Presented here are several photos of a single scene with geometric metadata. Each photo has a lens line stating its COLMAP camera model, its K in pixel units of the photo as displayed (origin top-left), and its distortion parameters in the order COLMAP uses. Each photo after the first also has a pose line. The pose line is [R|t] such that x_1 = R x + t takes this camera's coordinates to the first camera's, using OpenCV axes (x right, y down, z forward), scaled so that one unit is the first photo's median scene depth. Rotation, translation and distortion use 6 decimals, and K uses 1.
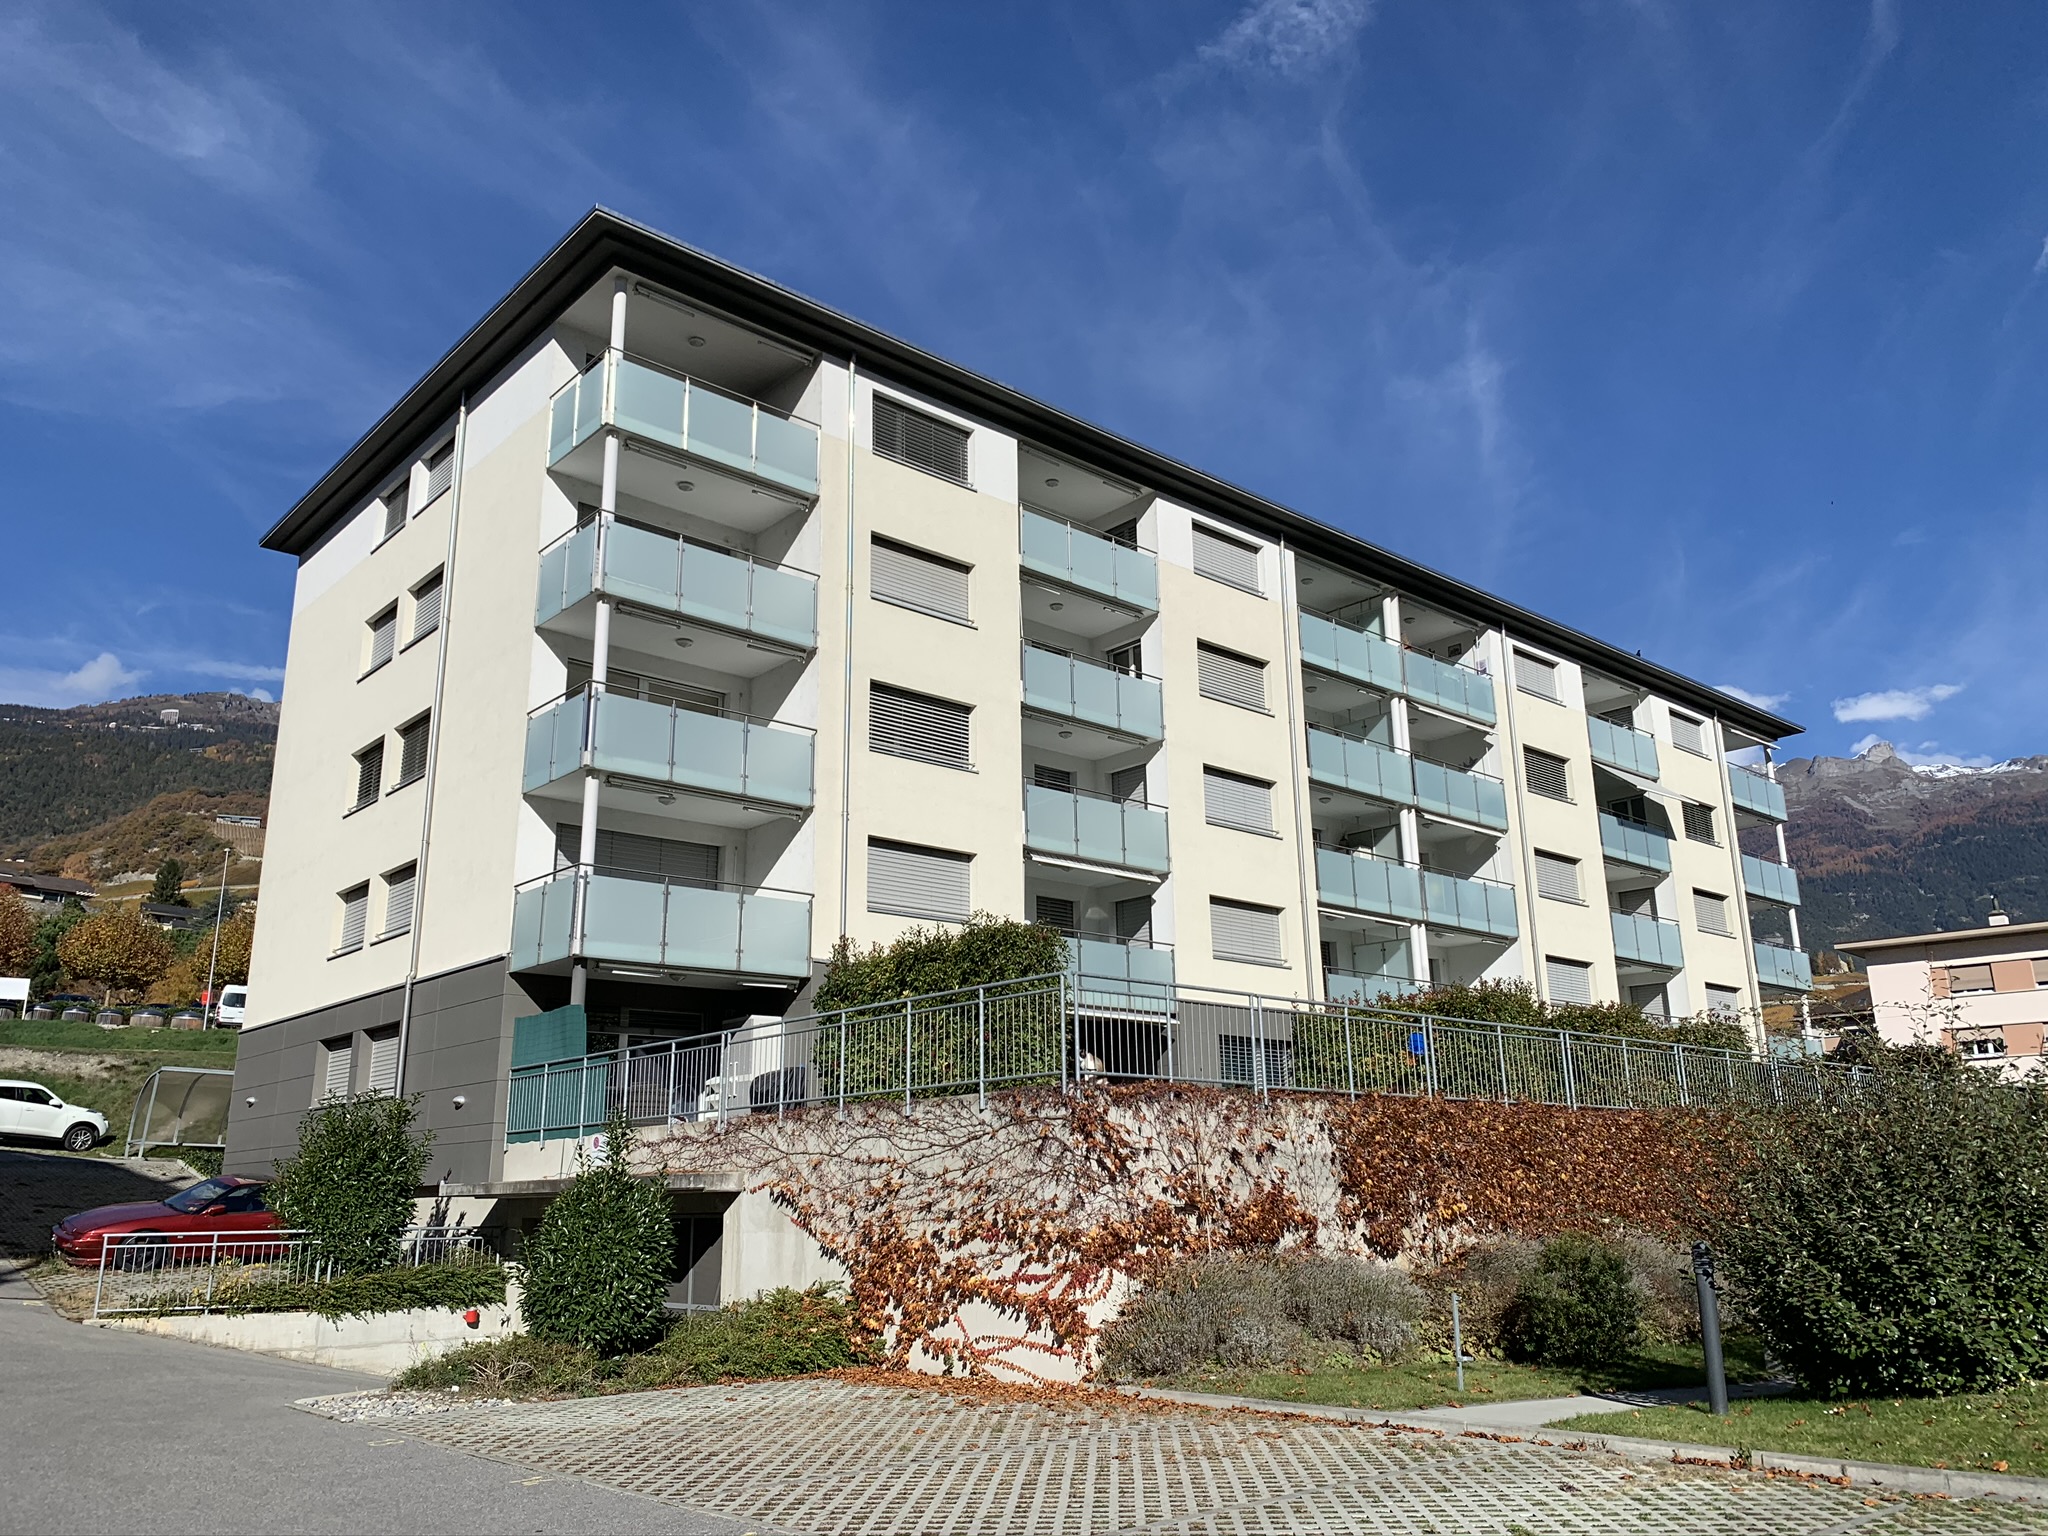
lens RADIAL K [[1530.7, 0, 1027.8], [0, 1530.7, 717.9], [0, 0, 1]] dist [0.073954, -0.072244]
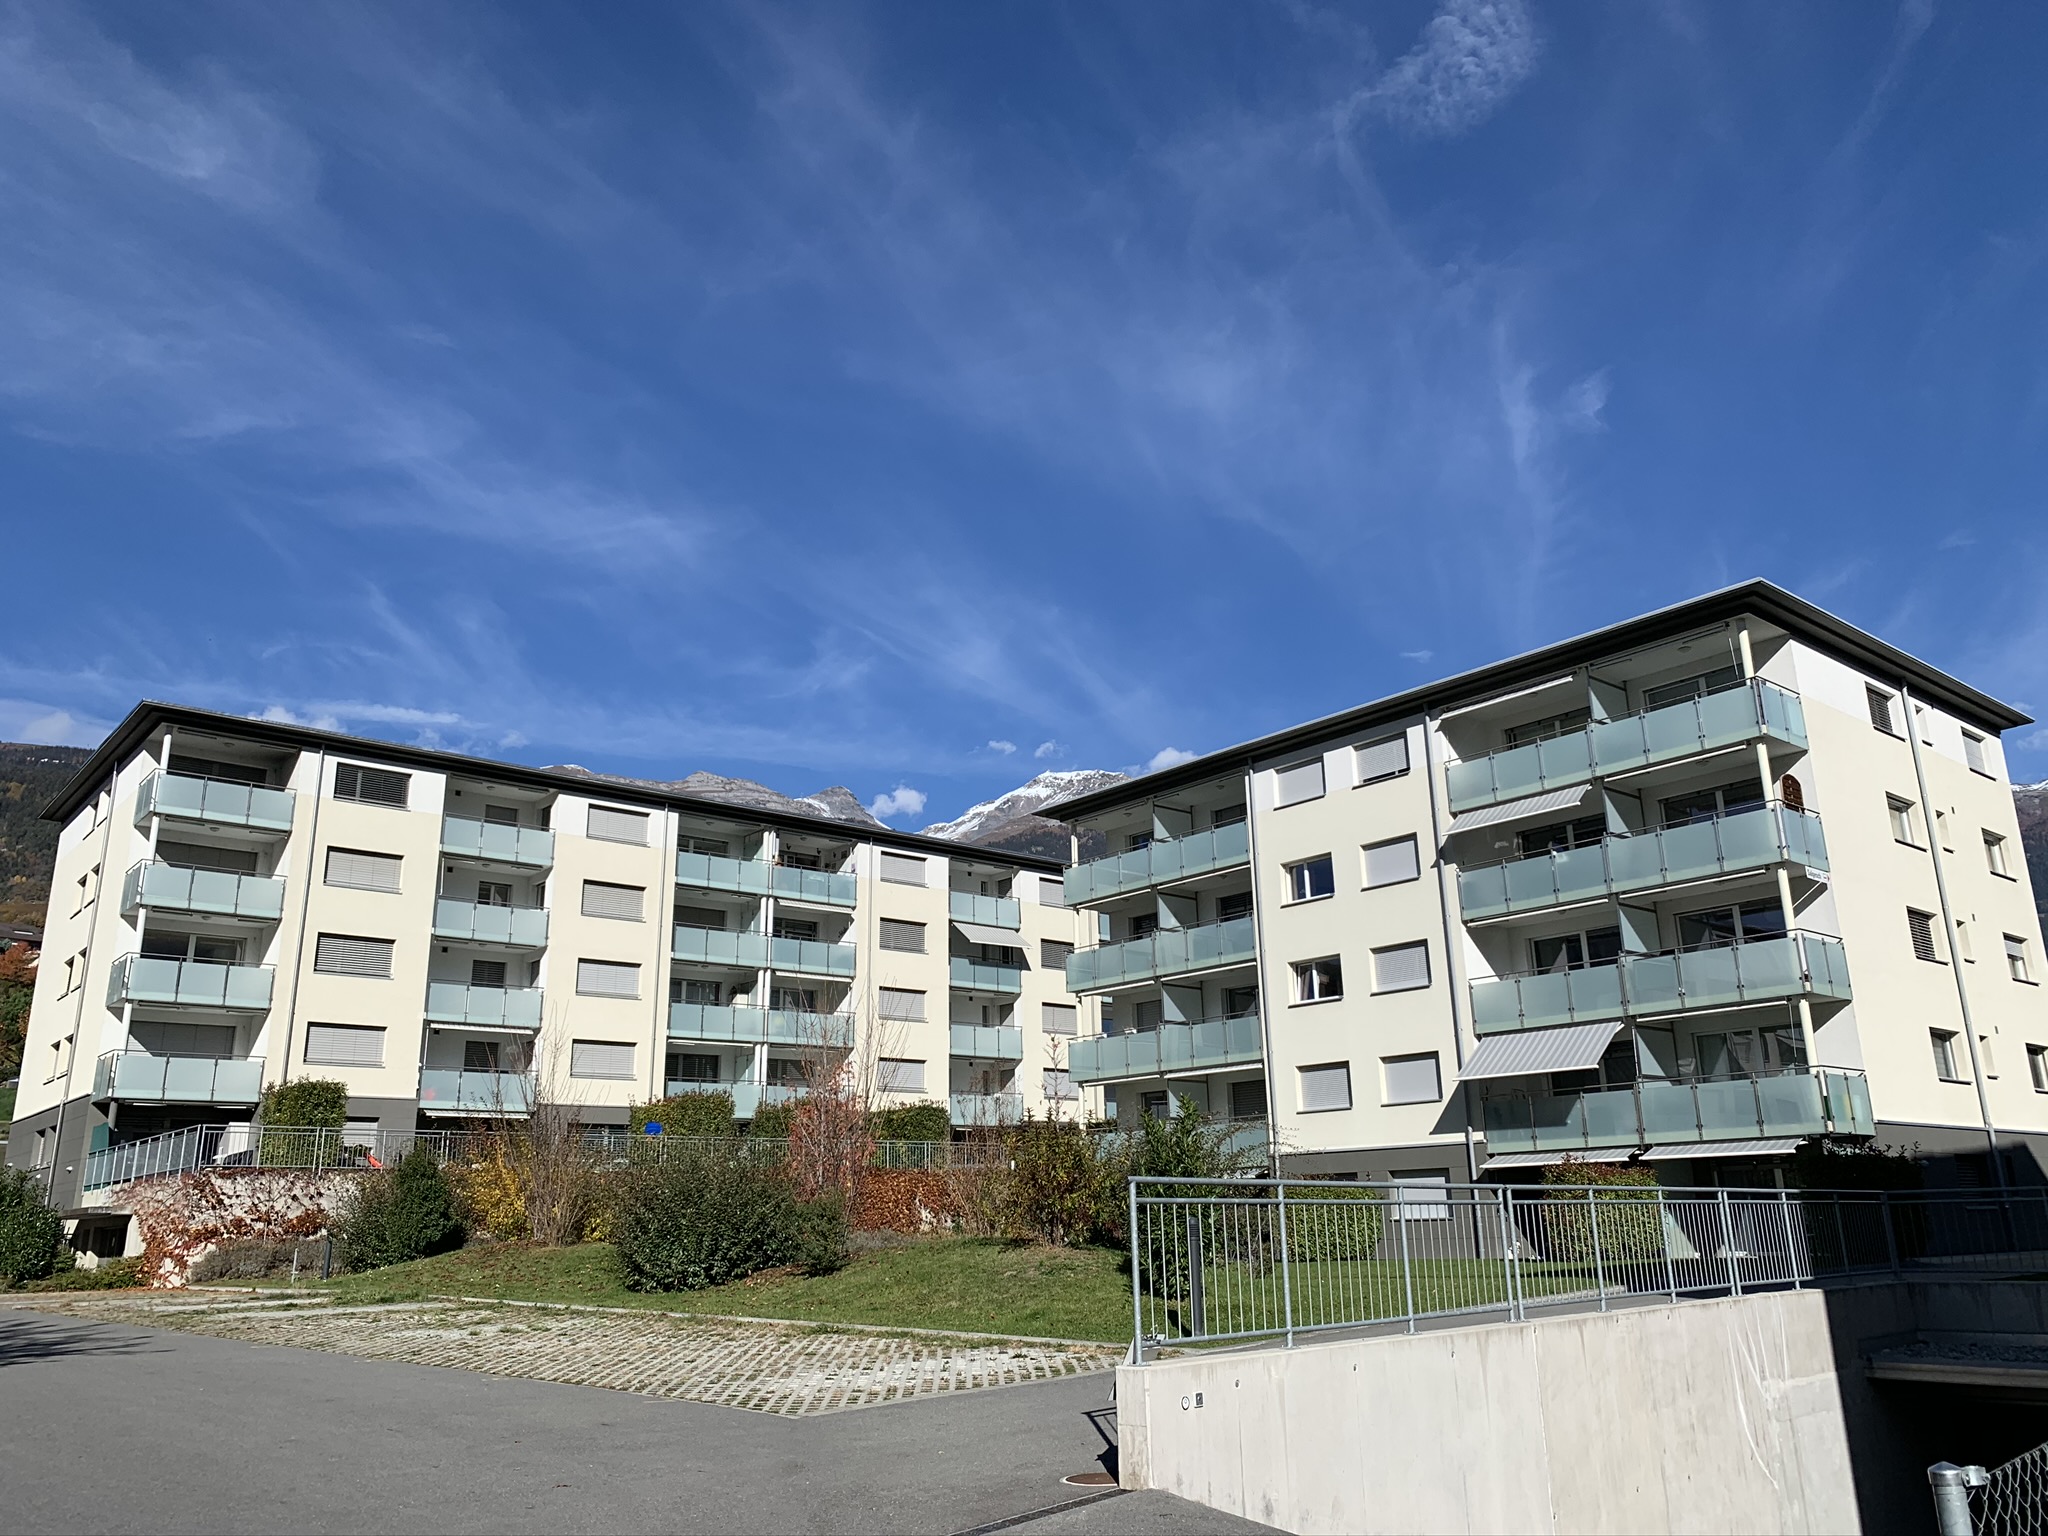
lens RADIAL K [[1579.1, 0, 1014.1], [0, 1579.1, 791.8], [0, 0, 1]] dist [0.046606, 0.003208]
pose [[0.999349, -0.008852, -0.034977, 0.573286], [0.010239, 0.999160, 0.039673, -0.189698], [0.034597, -0.040006, 0.998600, -0.621845]]
